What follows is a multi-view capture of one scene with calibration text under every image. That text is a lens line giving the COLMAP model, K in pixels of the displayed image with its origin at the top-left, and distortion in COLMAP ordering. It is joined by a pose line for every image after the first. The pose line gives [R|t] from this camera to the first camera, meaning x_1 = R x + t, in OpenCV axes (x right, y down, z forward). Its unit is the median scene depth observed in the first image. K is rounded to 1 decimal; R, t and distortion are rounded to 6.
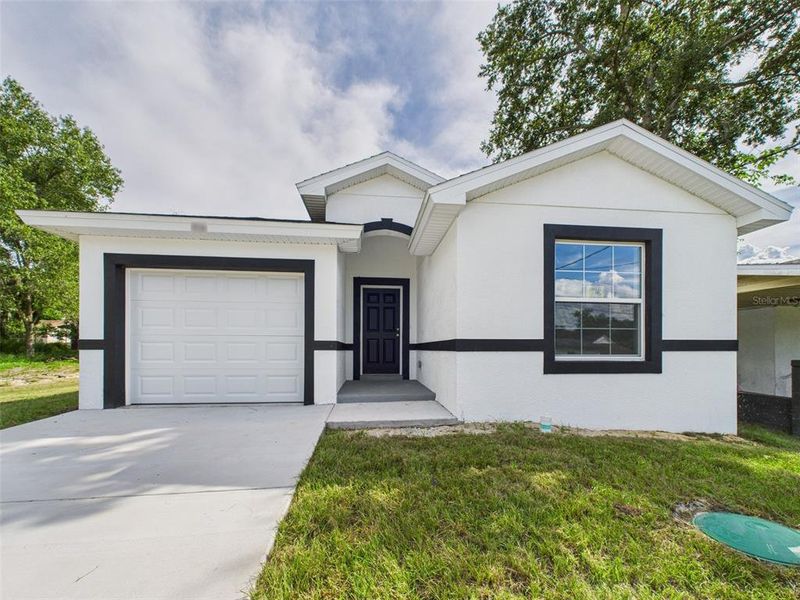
lens RADIAL K [[319.1, 0, 401.0], [0, 319.1, 349.7], [0, 0, 1]] dist [0.001229, 0.000424]
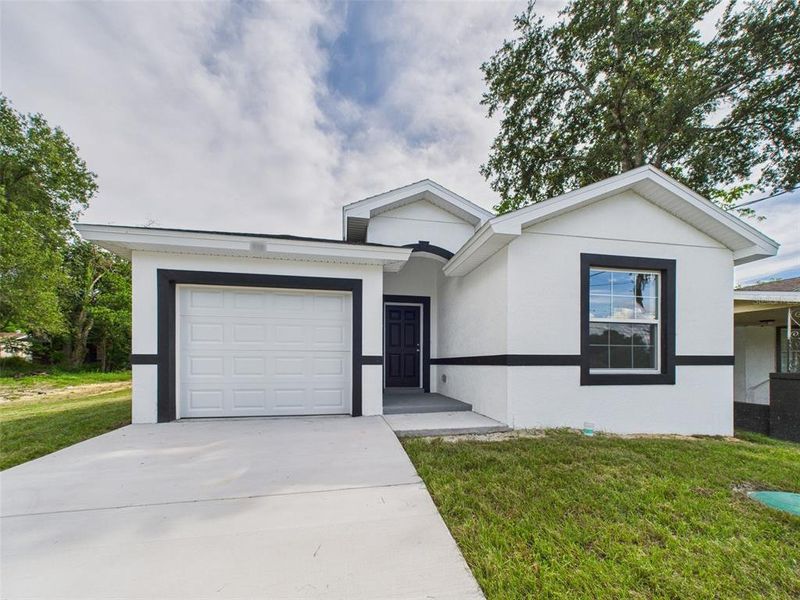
lens RADIAL K [[319.7, 0, 401.4], [0, 319.7, 365.1], [0, 0, 1]] dist [-0.000048, 0.000241]
pose [[0.996938, -0.000939, 0.078188, -0.225231], [0.000701, 0.999995, 0.003081, -0.000326], [-0.078191, -0.003017, 0.996934, -0.066966]]
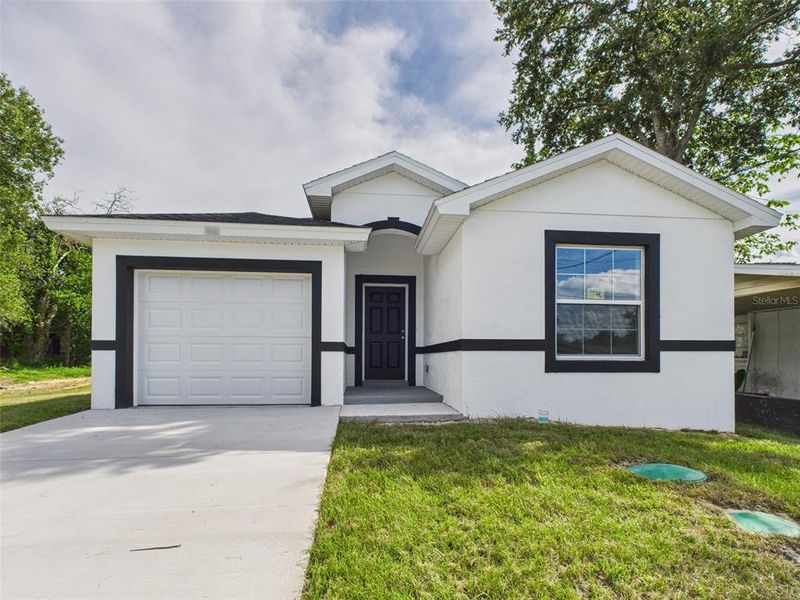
lens RADIAL K [[420.4, 0, 401.1], [0, 420.4, 357.1], [0, 0, 1]] dist [0.001228, -0.001720]
pose [[0.999997, 0.000342, -0.002221, -0.019074], [-0.000359, 0.999971, -0.007596, 0.029806], [0.002218, 0.007597, 0.999969, -0.314713]]
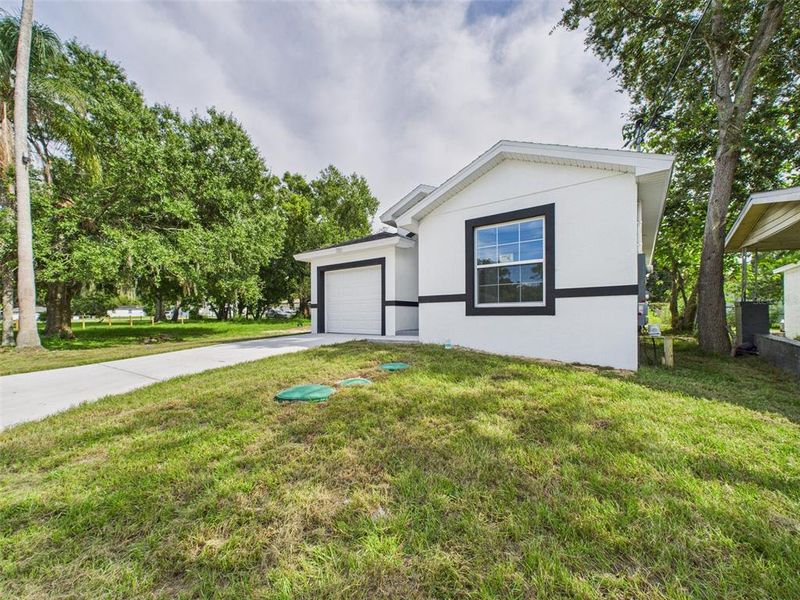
lens RADIAL K [[322.1, 0, 399.9], [0, 322.1, 316.9], [0, 0, 1]] dist [0.001166, 0.000192]
pose [[0.740567, -0.005042, -0.671963, 1.041042], [0.006769, 0.999977, -0.000044, 0.065188], [0.671948, -0.004516, 0.740585, -0.321256]]
